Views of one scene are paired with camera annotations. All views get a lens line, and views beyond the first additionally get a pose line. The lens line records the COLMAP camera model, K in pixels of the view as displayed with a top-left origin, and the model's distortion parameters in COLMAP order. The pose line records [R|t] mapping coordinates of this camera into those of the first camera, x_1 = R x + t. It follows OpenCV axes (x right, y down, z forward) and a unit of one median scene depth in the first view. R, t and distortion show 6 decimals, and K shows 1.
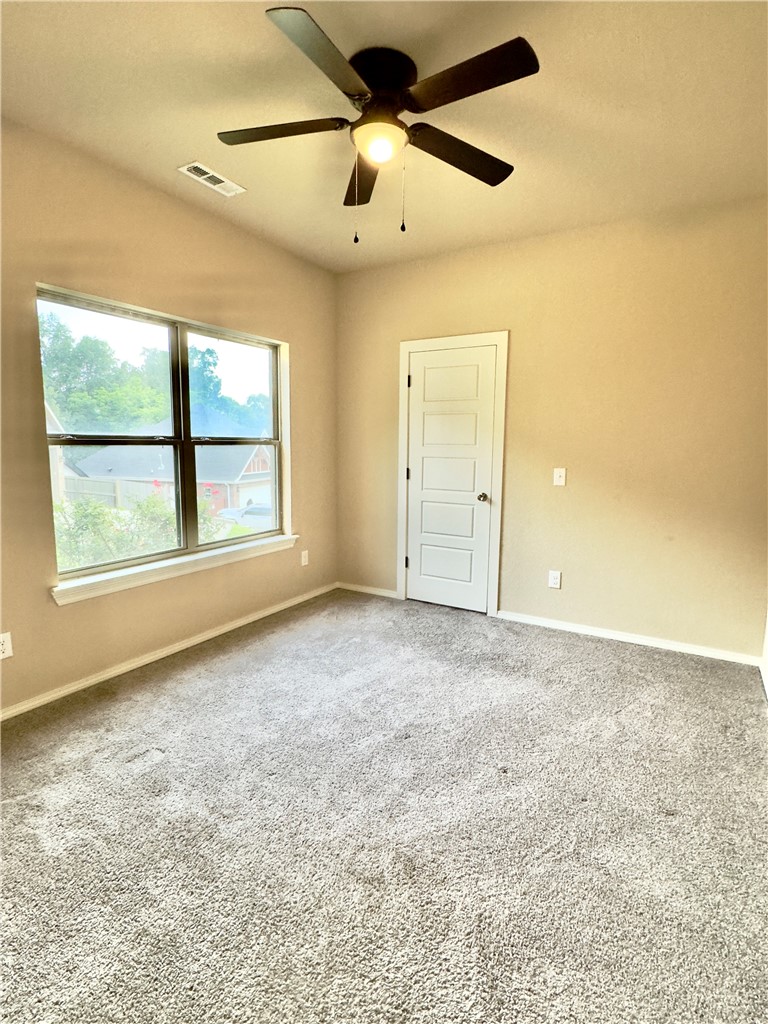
lens RADIAL K [[513.3, 0, 382.7], [0, 513.3, 506.7], [0, 0, 1]] dist [-0.013751, 0.010786]
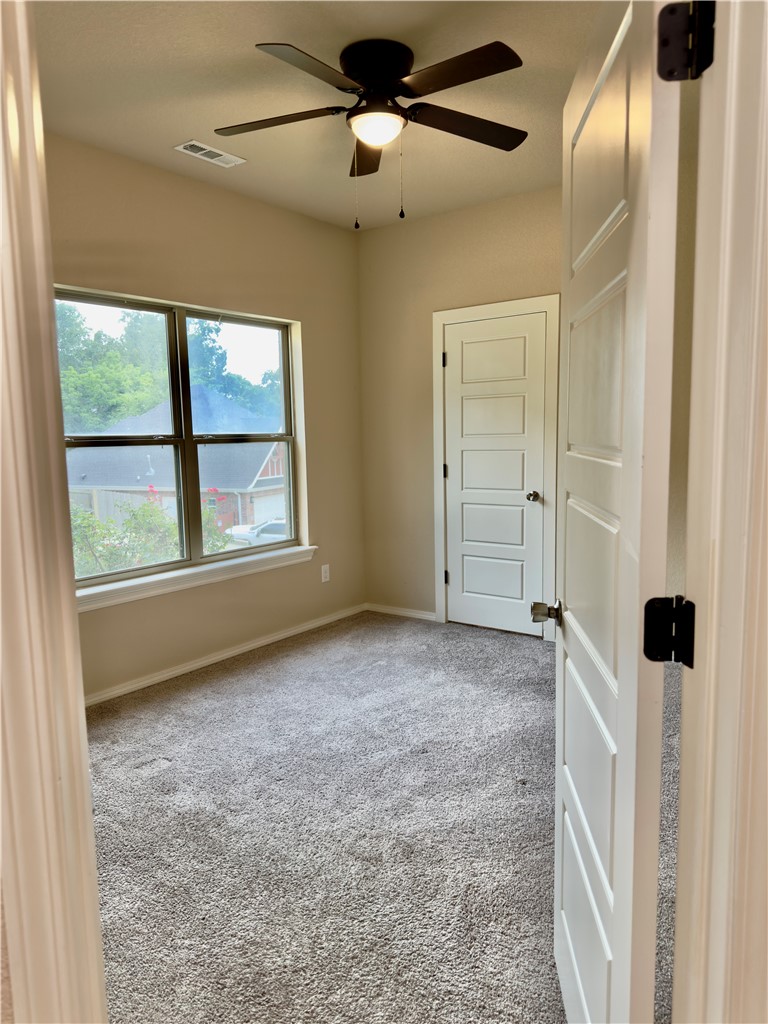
lens RADIAL K [[737.6, 0, 383.8], [0, 737.6, 517.6], [0, 0, 1]] dist [0.027306, -0.028225]
pose [[0.994786, -0.018558, -0.100280, 0.100644], [0.017812, 0.999807, -0.008330, 0.029826], [0.100415, 0.006501, 0.994924, -0.294622]]
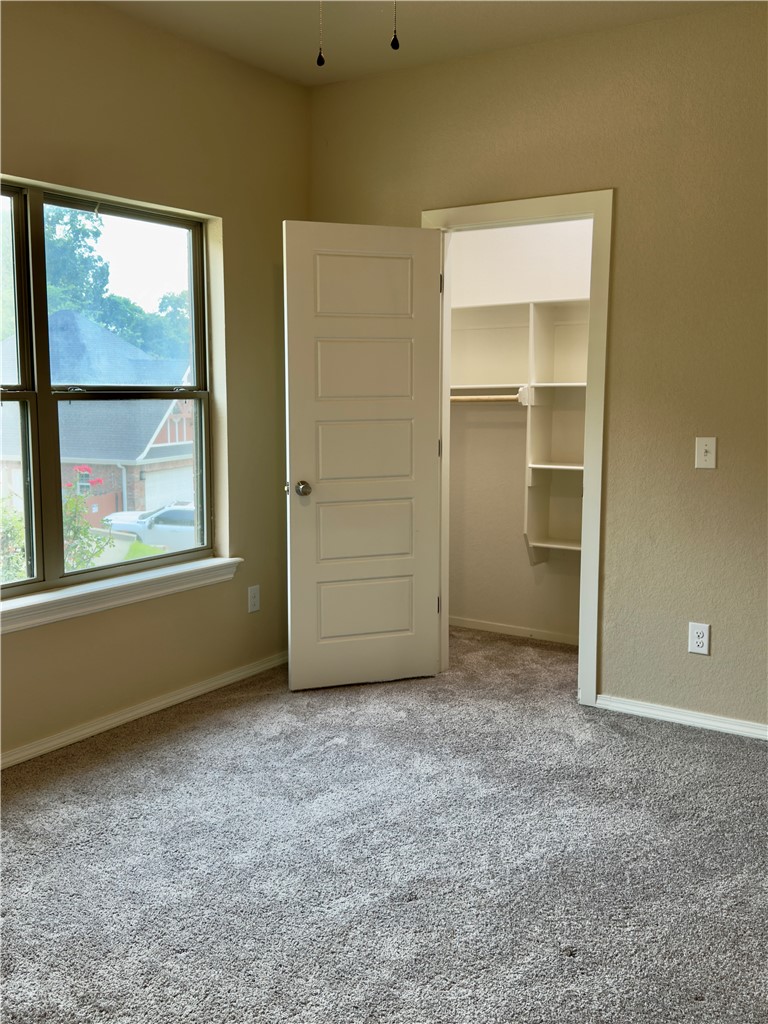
lens RADIAL K [[1009.3, 0, 388.8], [0, 1009.3, 504.2], [0, 0, 1]] dist [0.016770, 0.000000]
pose [[0.999305, -0.001617, -0.037252, 0.056151], [0.001478, 0.999992, -0.003754, 0.001228], [0.037258, 0.003697, 0.999299, -0.141689]]
